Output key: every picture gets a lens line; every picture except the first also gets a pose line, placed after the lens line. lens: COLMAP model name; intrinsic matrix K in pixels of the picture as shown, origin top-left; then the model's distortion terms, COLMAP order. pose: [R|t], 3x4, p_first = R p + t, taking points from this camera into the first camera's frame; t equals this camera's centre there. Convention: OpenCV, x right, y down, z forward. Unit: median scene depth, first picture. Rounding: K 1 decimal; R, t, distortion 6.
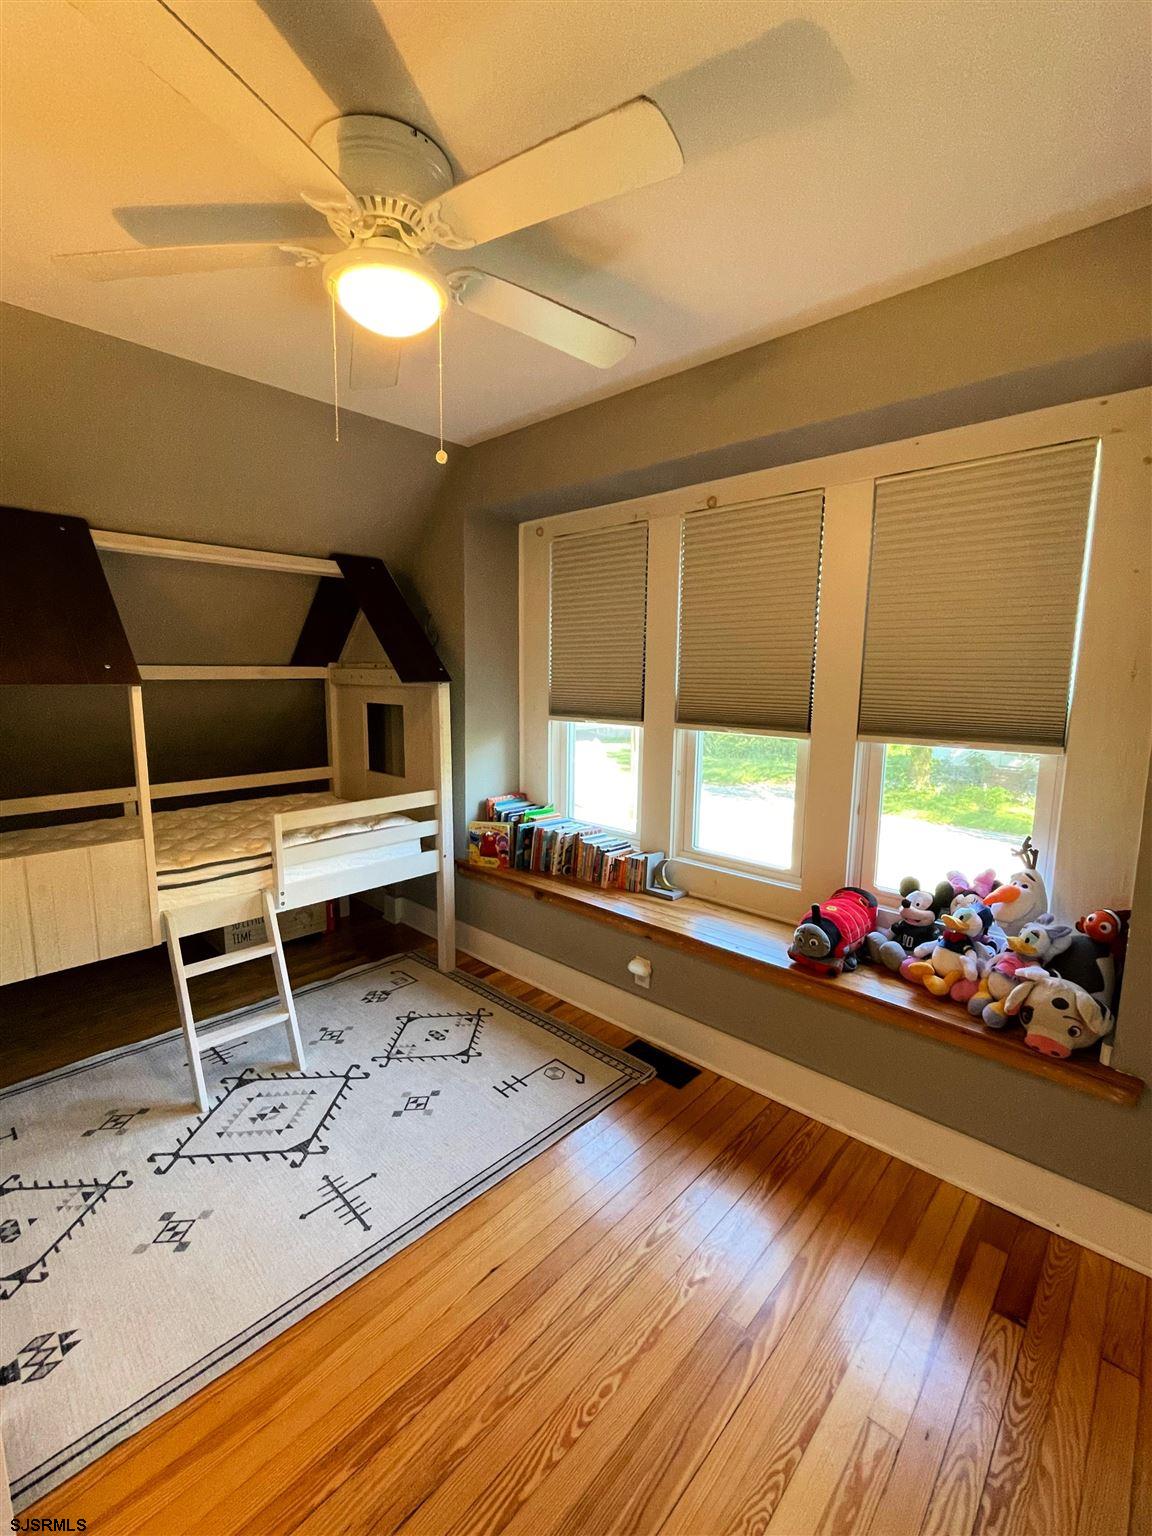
lens RADIAL K [[642.6, 0, 538.7], [0, 642.6, 763.5], [0, 0, 1]] dist [-0.000382, 0.000427]
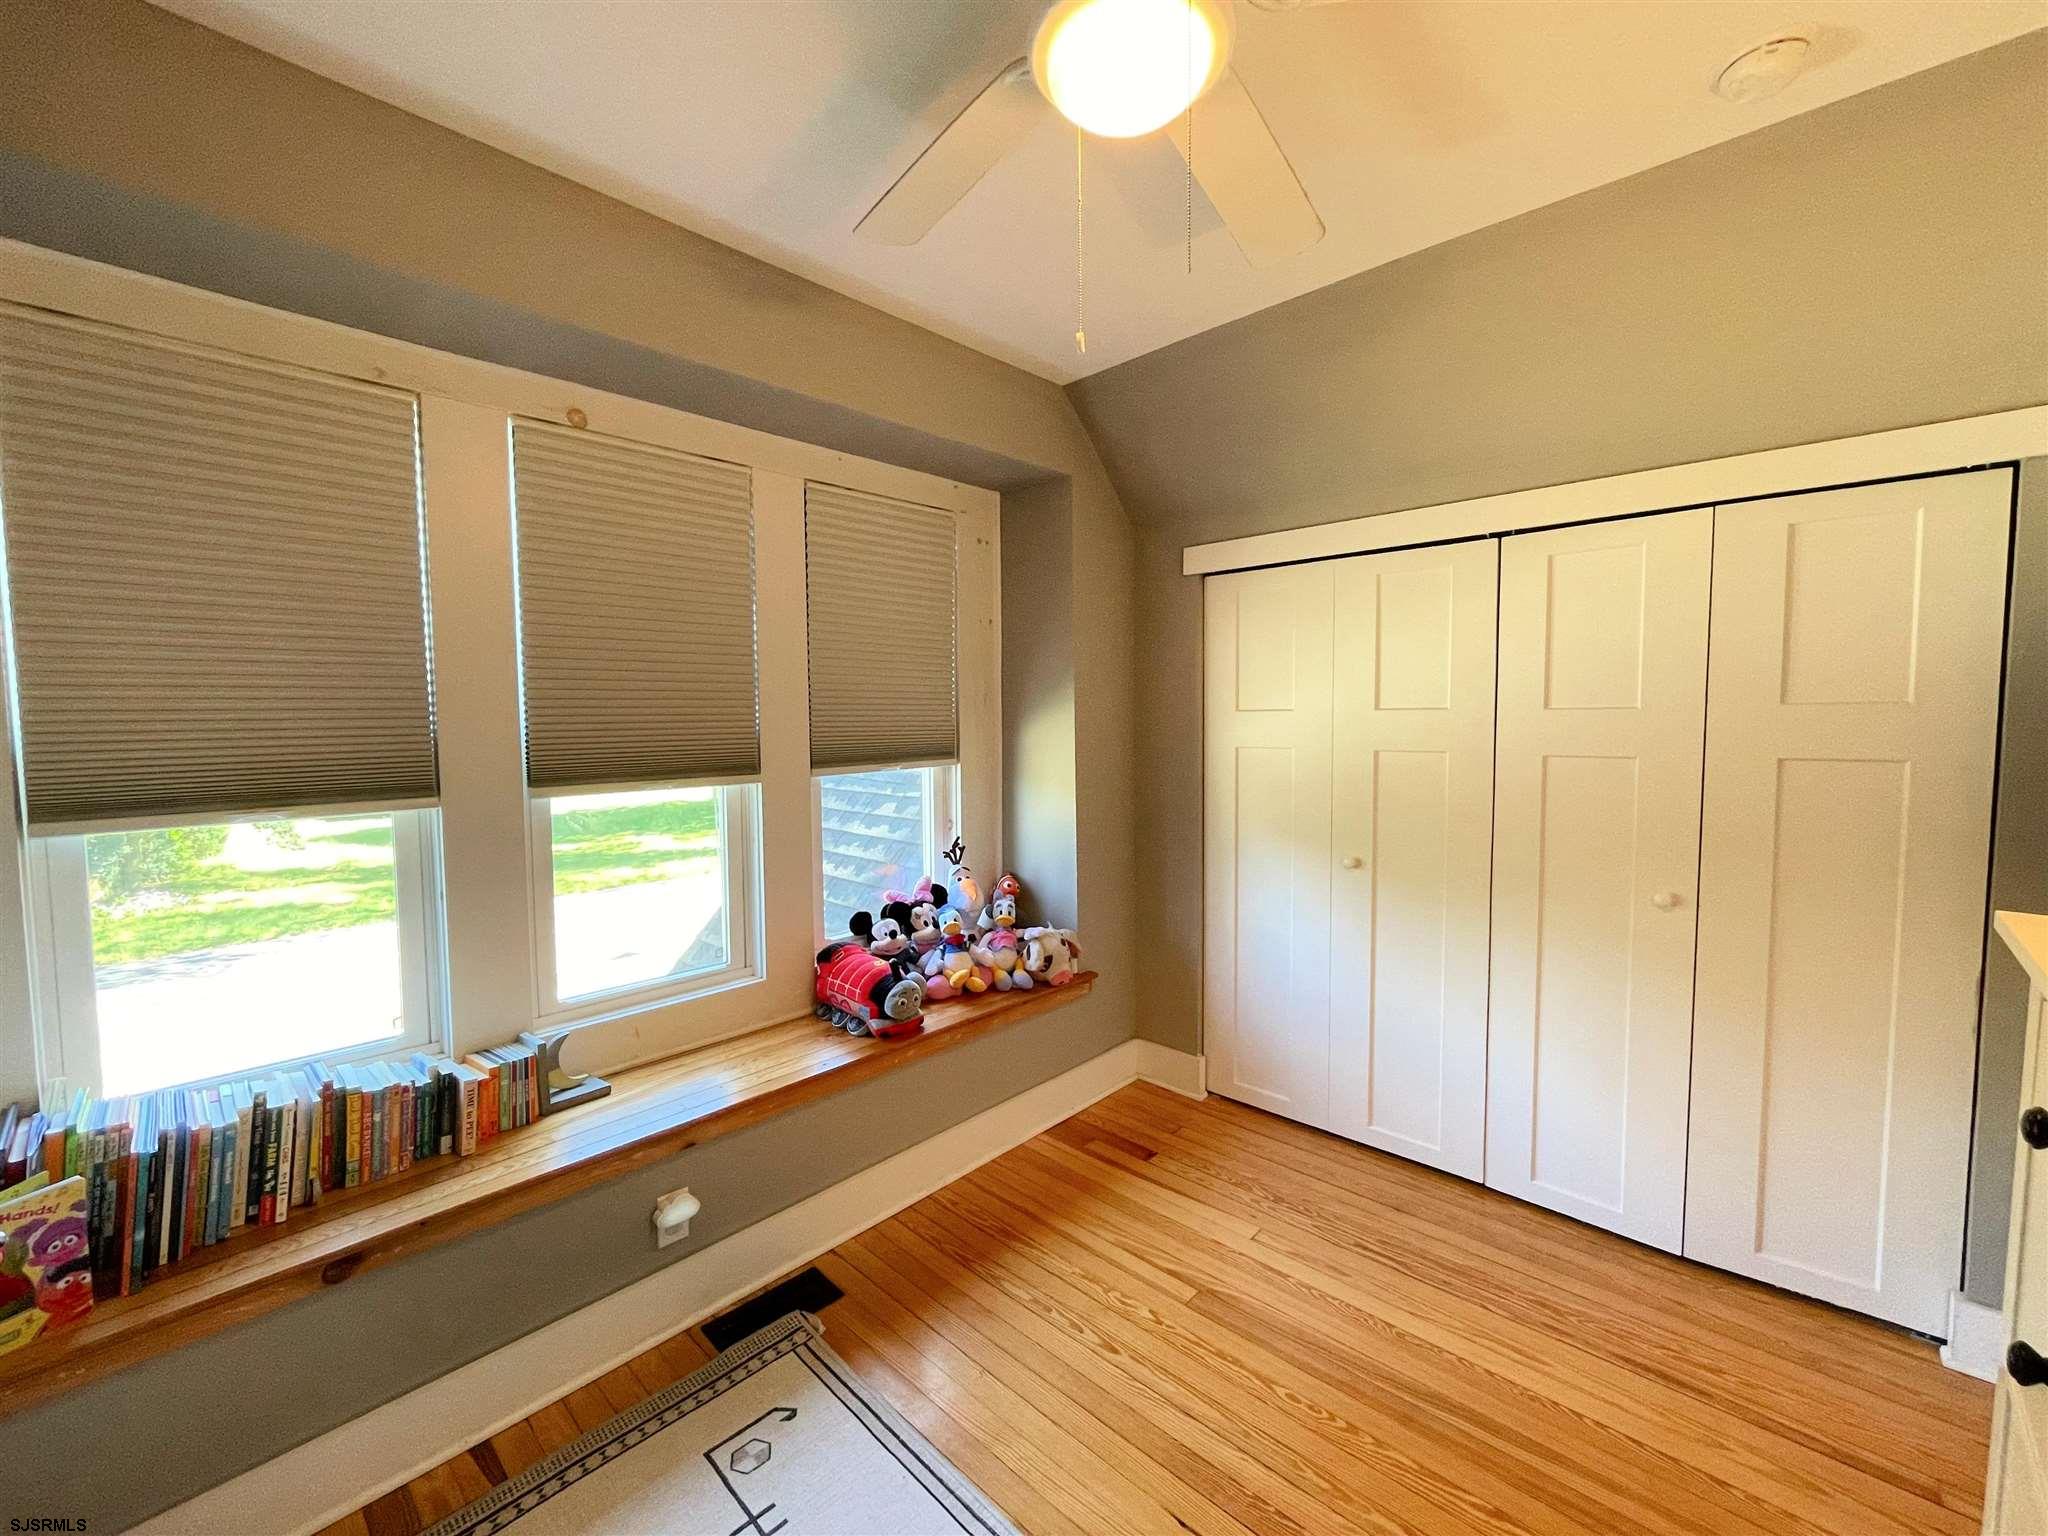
lens RADIAL K [[856.8, 0, 1024.0], [0, 856.8, 768.0], [0, 0, 1]] dist [-0.000382, 0.000427]
pose [[-0.021427, -0.075843, 0.996890, -0.603803], [0.144384, 0.986431, 0.078150, -0.087467], [-0.989290, 0.145610, -0.010185, 0.674297]]
